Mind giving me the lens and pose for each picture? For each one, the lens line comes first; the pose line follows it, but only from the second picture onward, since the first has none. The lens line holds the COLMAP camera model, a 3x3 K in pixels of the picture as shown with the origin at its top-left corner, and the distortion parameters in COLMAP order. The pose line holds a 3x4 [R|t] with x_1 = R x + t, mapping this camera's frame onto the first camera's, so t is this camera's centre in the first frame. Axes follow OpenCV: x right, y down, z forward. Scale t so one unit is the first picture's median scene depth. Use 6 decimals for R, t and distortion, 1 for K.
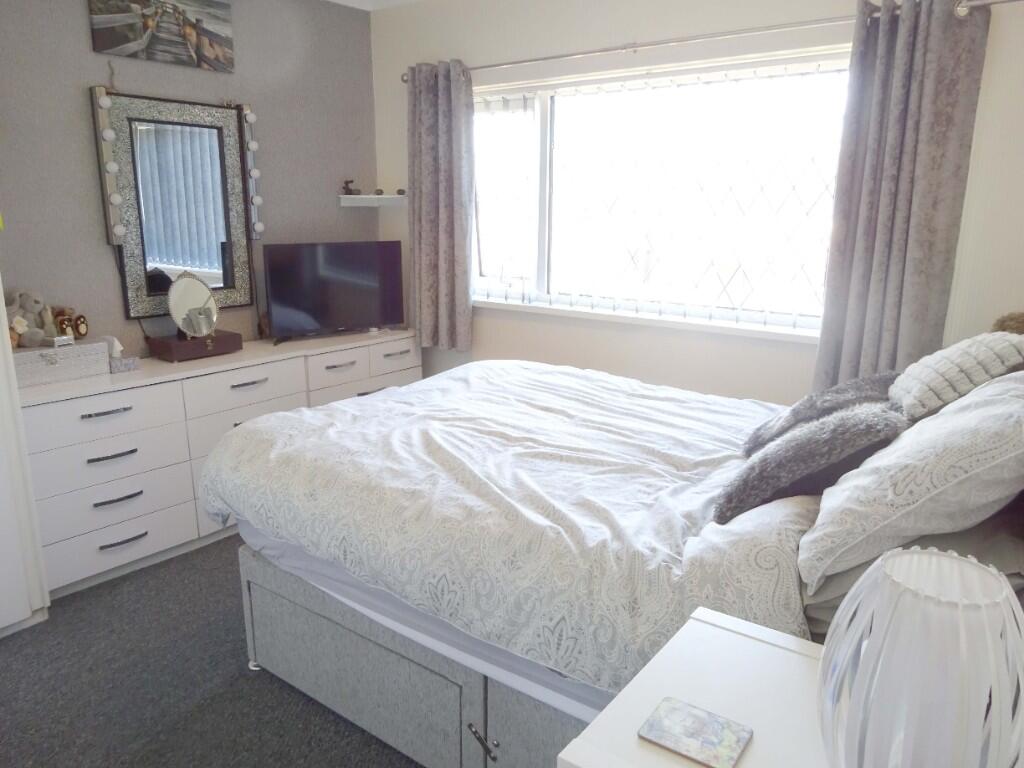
lens RADIAL K [[748.7, 0, 512.4], [0, 748.7, 383.3], [0, 0, 1]] dist [-0.004840, 0.009886]
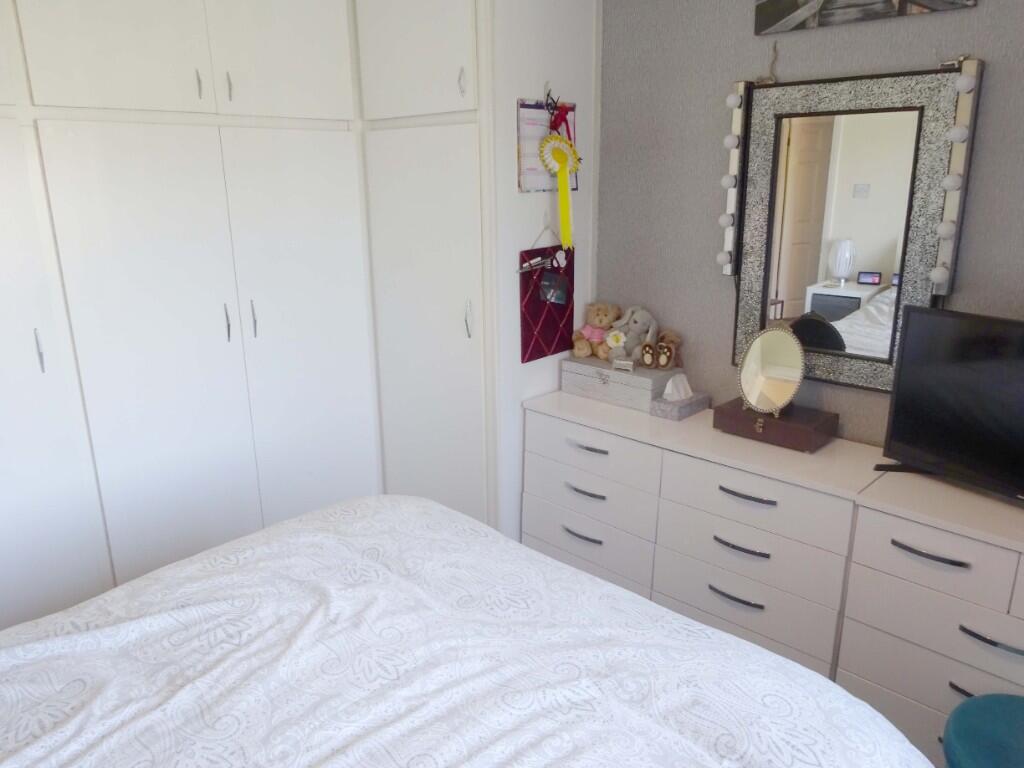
lens RADIAL K [[748.7, 0, 513.8], [0, 748.7, 382.1], [0, 0, 1]] dist [-0.004840, 0.009886]
pose [[-0.106183, 0.263702, -0.958742, 0.314273], [-0.226300, 0.932482, 0.281543, -0.253056], [0.968253, 0.246859, -0.039337, 0.832855]]
